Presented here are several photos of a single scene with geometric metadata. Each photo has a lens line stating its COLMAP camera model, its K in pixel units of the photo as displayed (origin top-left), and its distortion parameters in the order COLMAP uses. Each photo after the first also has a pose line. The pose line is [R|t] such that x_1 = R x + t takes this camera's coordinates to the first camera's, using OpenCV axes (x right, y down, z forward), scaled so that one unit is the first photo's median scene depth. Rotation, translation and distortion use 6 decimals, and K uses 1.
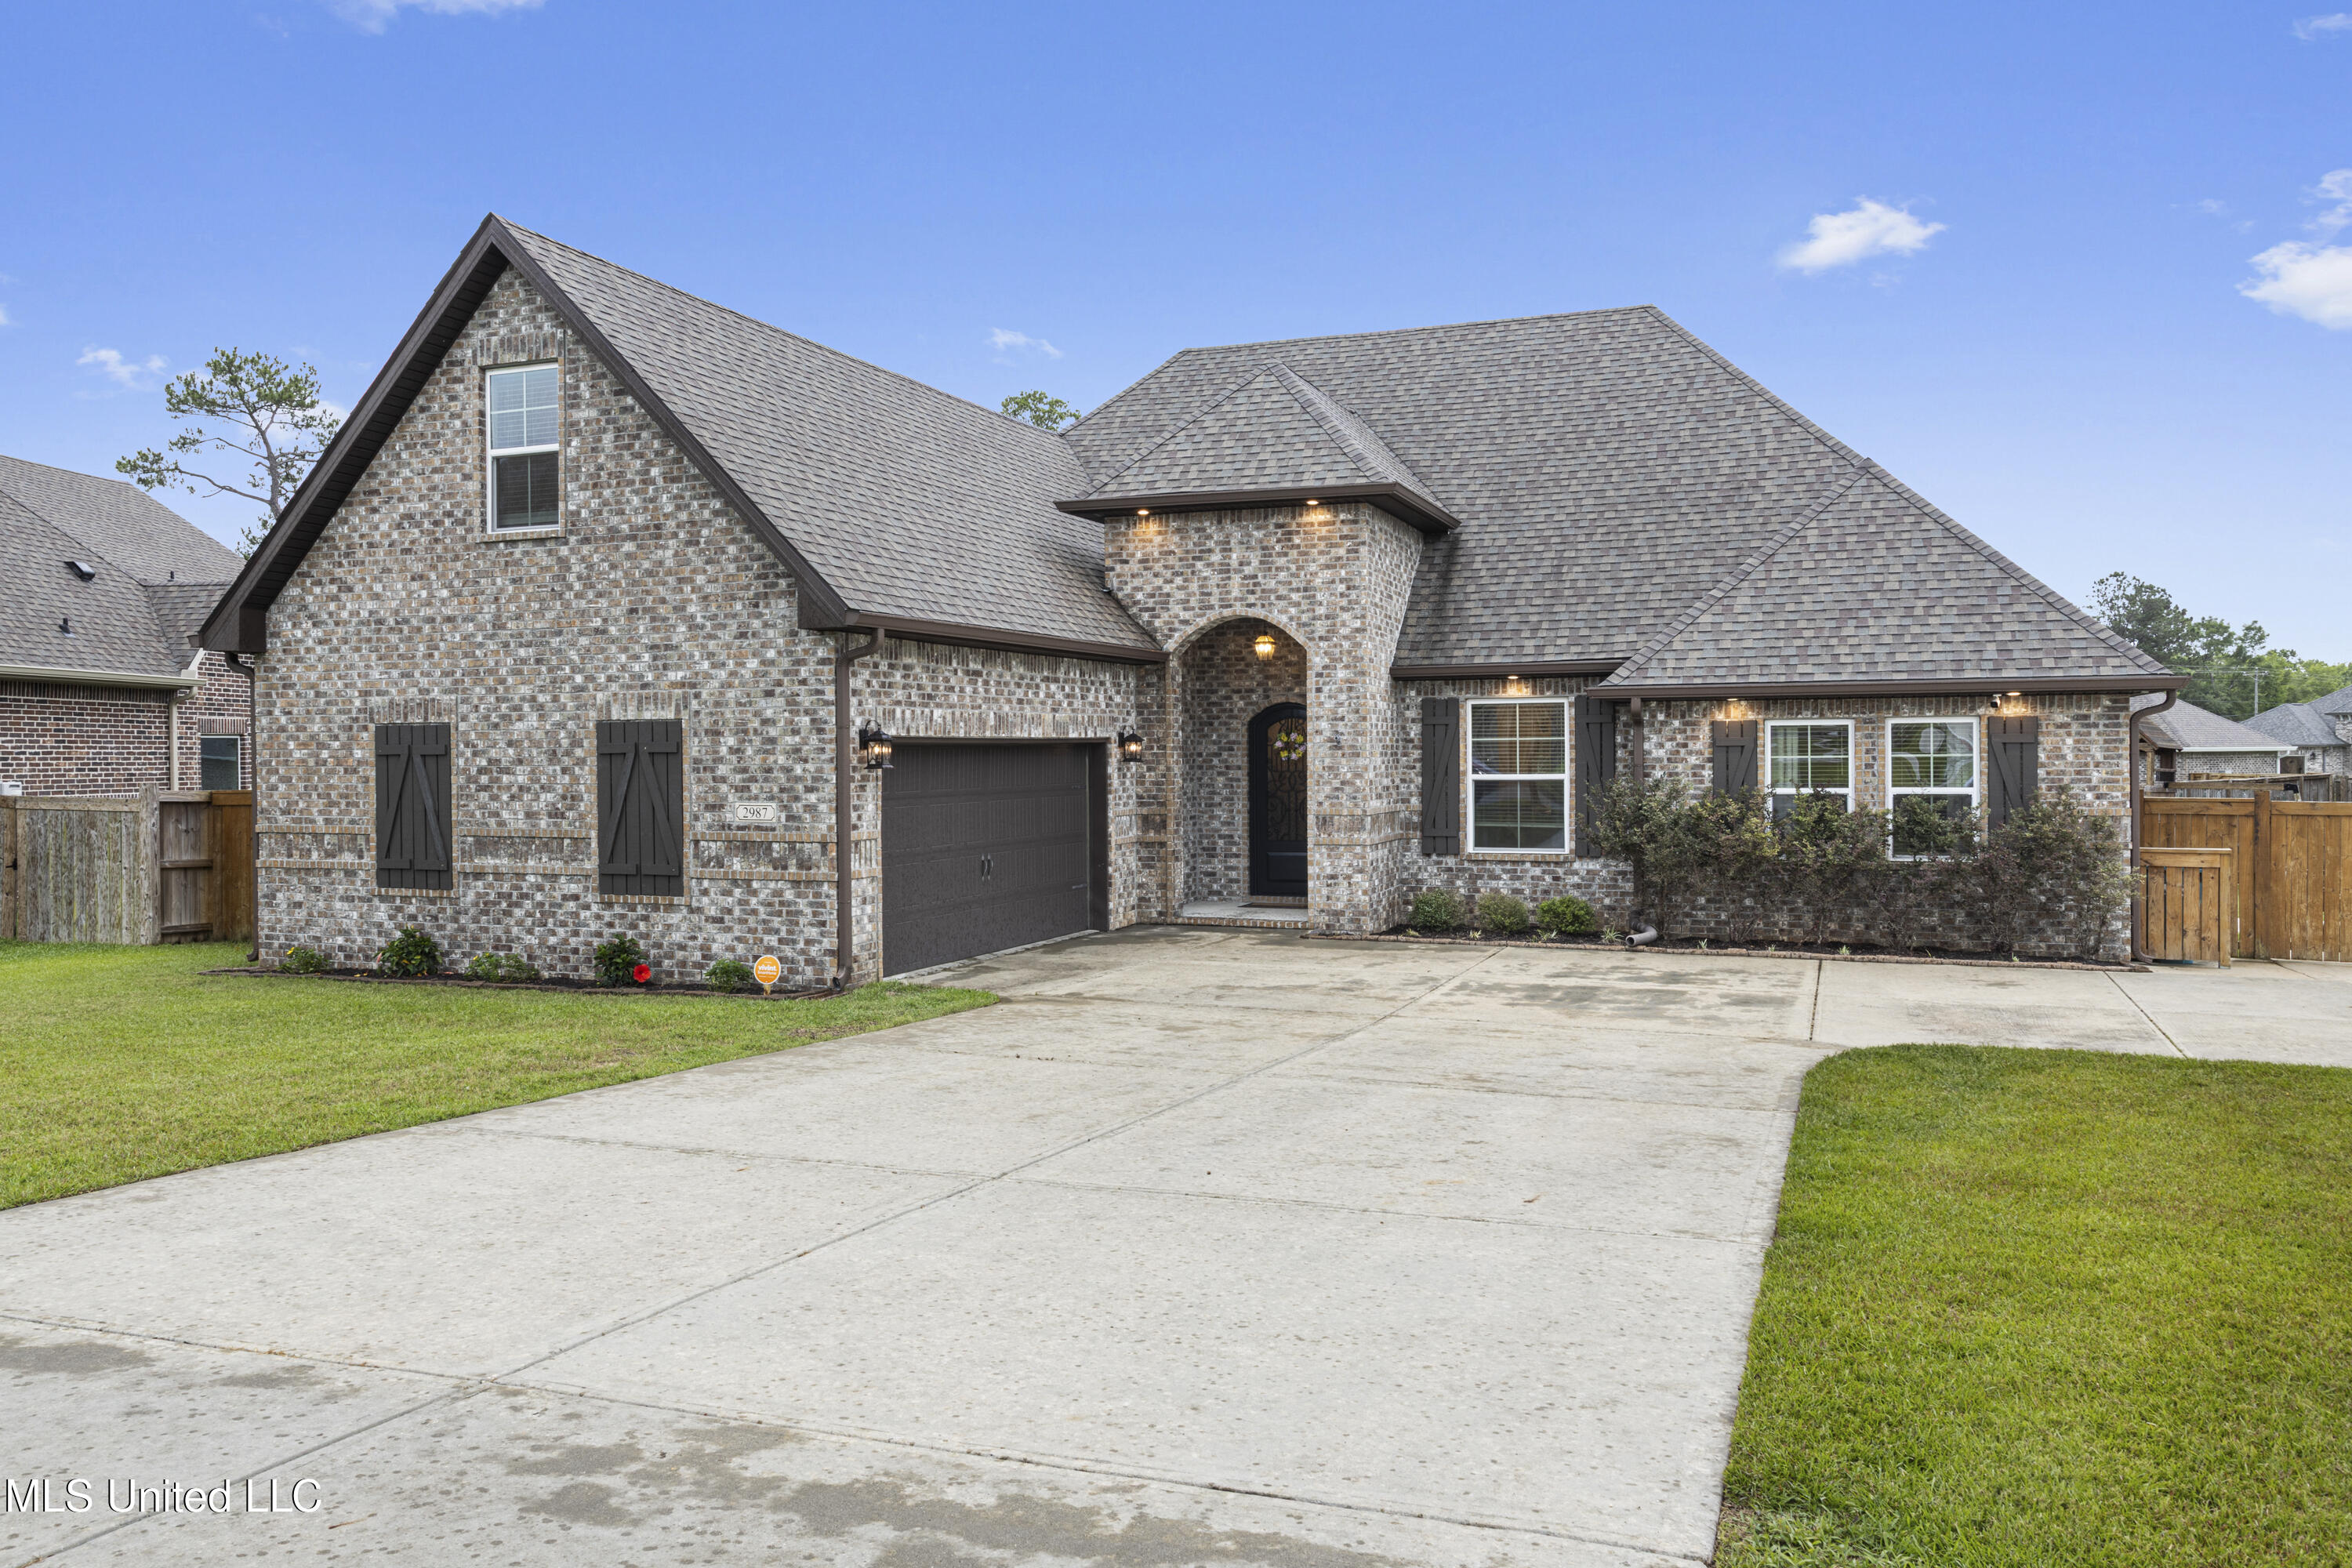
lens RADIAL K [[1812.1, 0, 1175.9], [0, 1812.1, 787.7], [0, 0, 1]] dist [0.000608, 0.001736]
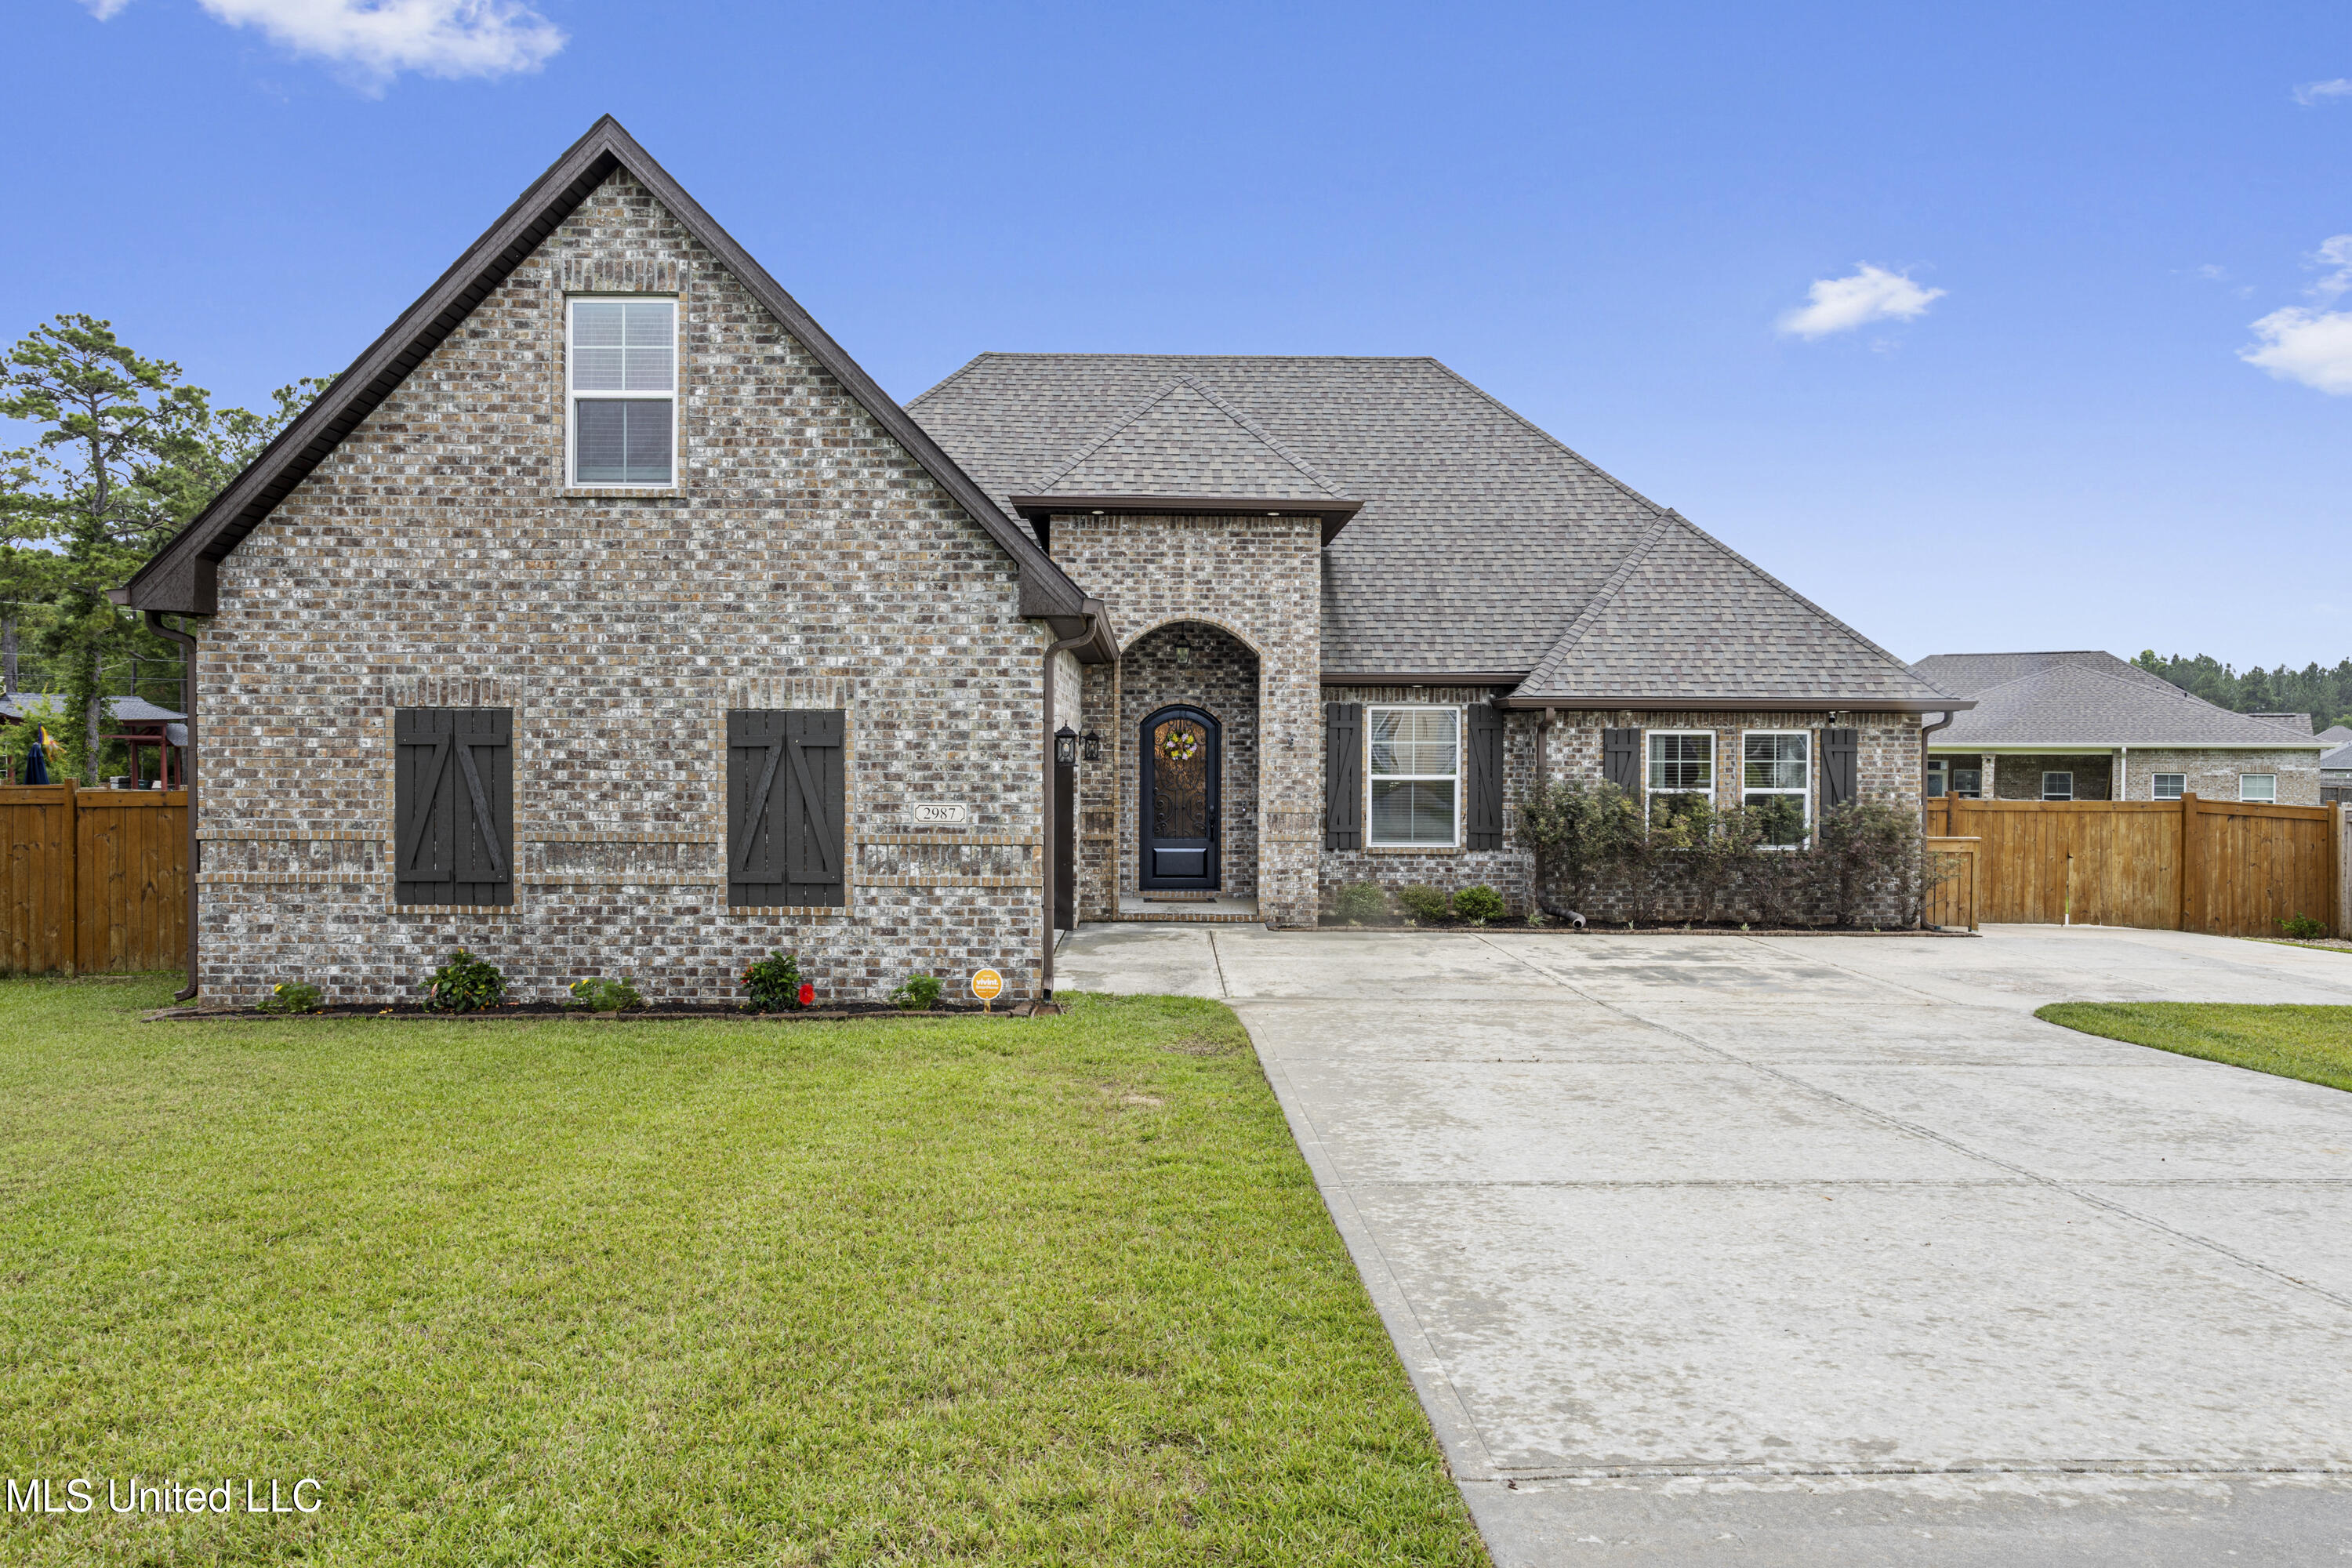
lens RADIAL K [[1668.7, 0, 1175.9], [0, 1668.7, 784.1], [0, 0, 1]] dist [-0.010006, 0.000073]
pose [[0.919110, 0.003552, 0.393985, -0.409246], [-0.003582, 0.999993, -0.000659, -0.000821], [-0.393984, -0.000806, 0.919117, 0.158699]]
